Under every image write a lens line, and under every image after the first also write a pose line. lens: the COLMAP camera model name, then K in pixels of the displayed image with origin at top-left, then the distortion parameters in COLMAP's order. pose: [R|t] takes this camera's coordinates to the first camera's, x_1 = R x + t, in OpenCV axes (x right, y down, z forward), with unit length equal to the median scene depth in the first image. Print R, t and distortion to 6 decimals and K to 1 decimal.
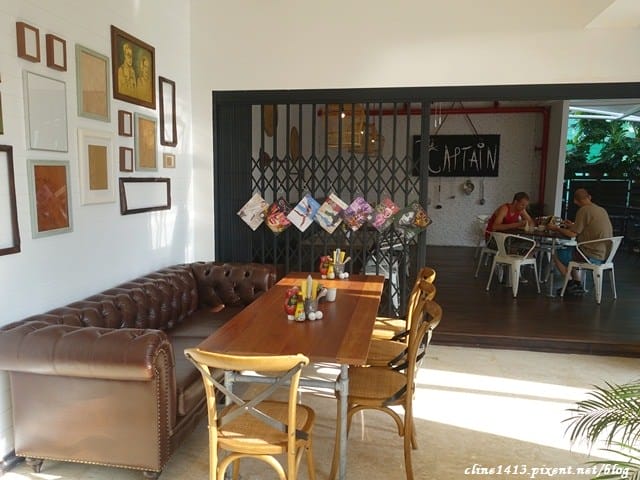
lens RADIAL K [[498.8, 0, 320.8], [0, 498.8, 239.6], [0, 0, 1]] dist [0.012416, -0.007301]
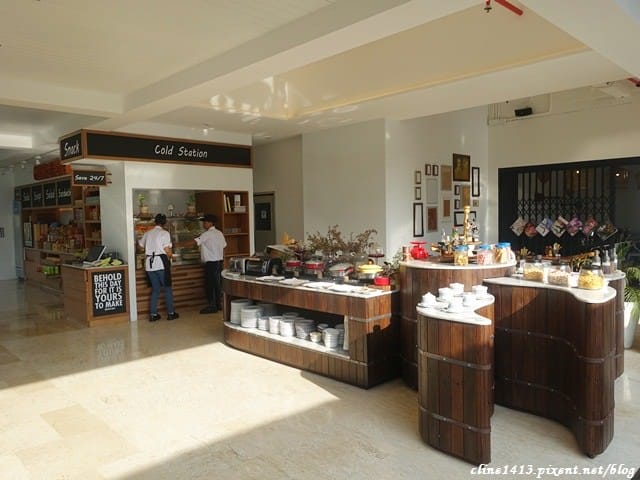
lens RADIAL K [[498.8, 0, 320.2], [0, 498.8, 240.0], [0, 0, 1]] dist [0.012416, -0.007301]
pose [[0.805231, 0.000843, -0.592960, 0.449107], [-0.041312, 0.997649, -0.054682, 0.151778], [0.591520, 0.068528, 0.803373, -1.163154]]
